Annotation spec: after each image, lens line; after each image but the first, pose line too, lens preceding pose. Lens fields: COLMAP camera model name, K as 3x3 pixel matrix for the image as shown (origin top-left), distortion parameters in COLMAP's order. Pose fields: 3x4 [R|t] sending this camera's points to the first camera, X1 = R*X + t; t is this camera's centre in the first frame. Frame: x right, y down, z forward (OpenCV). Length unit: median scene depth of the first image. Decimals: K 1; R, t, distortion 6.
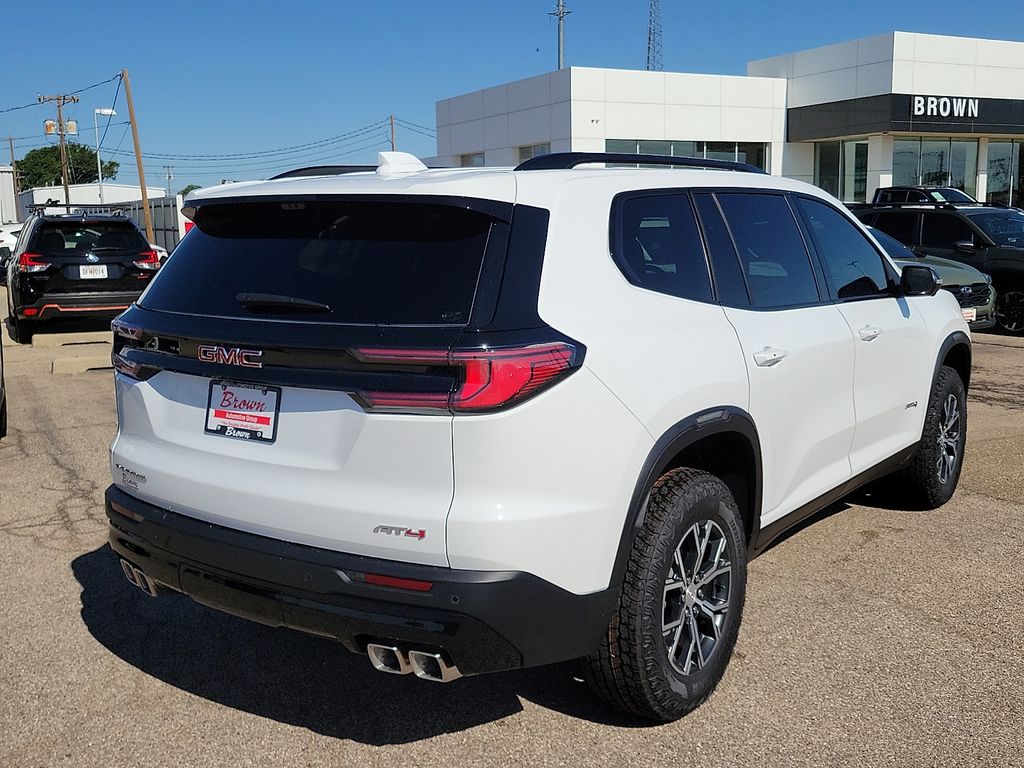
lens RADIAL K [[1027.4, 0, 512.0], [0, 1027.4, 384.0], [0, 0, 1]] dist [0.061602, -0.033204]
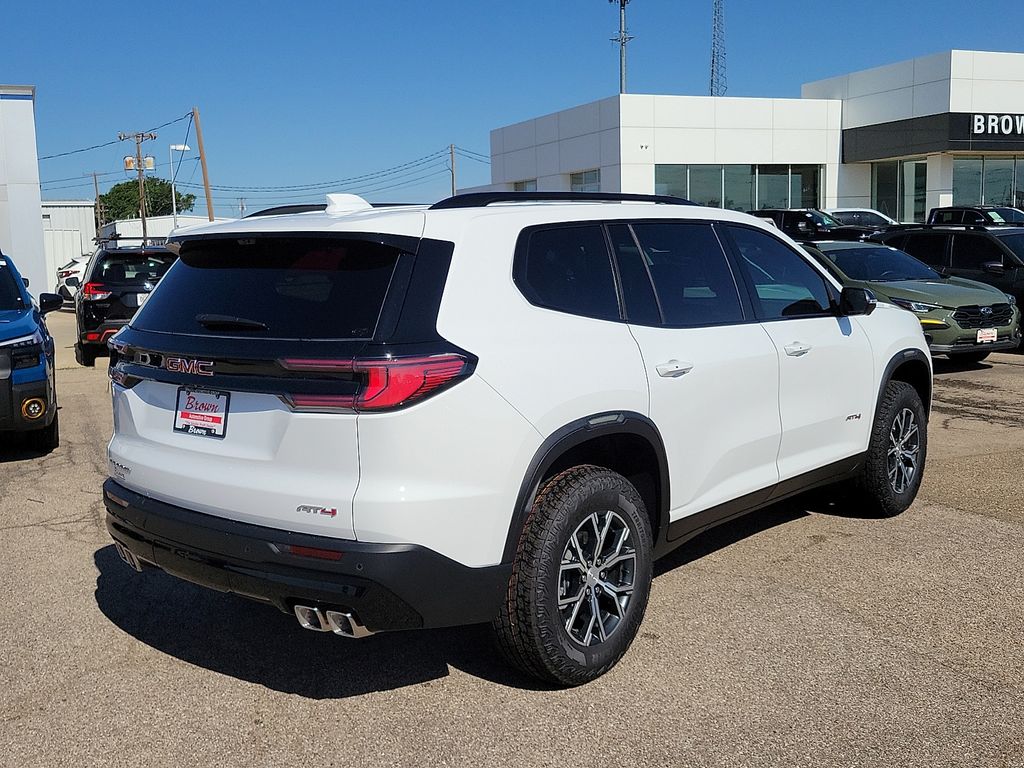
lens RADIAL K [[1061.7, 0, 512.0], [0, 1061.7, 384.0], [0, 0, 1]] dist [0.042581, 0.010953]
pose [[0.995983, -0.000513, -0.089537, 0.174692], [-0.001857, 0.999650, -0.026387, 0.021031], [0.089519, 0.026447, 0.995634, -0.170260]]
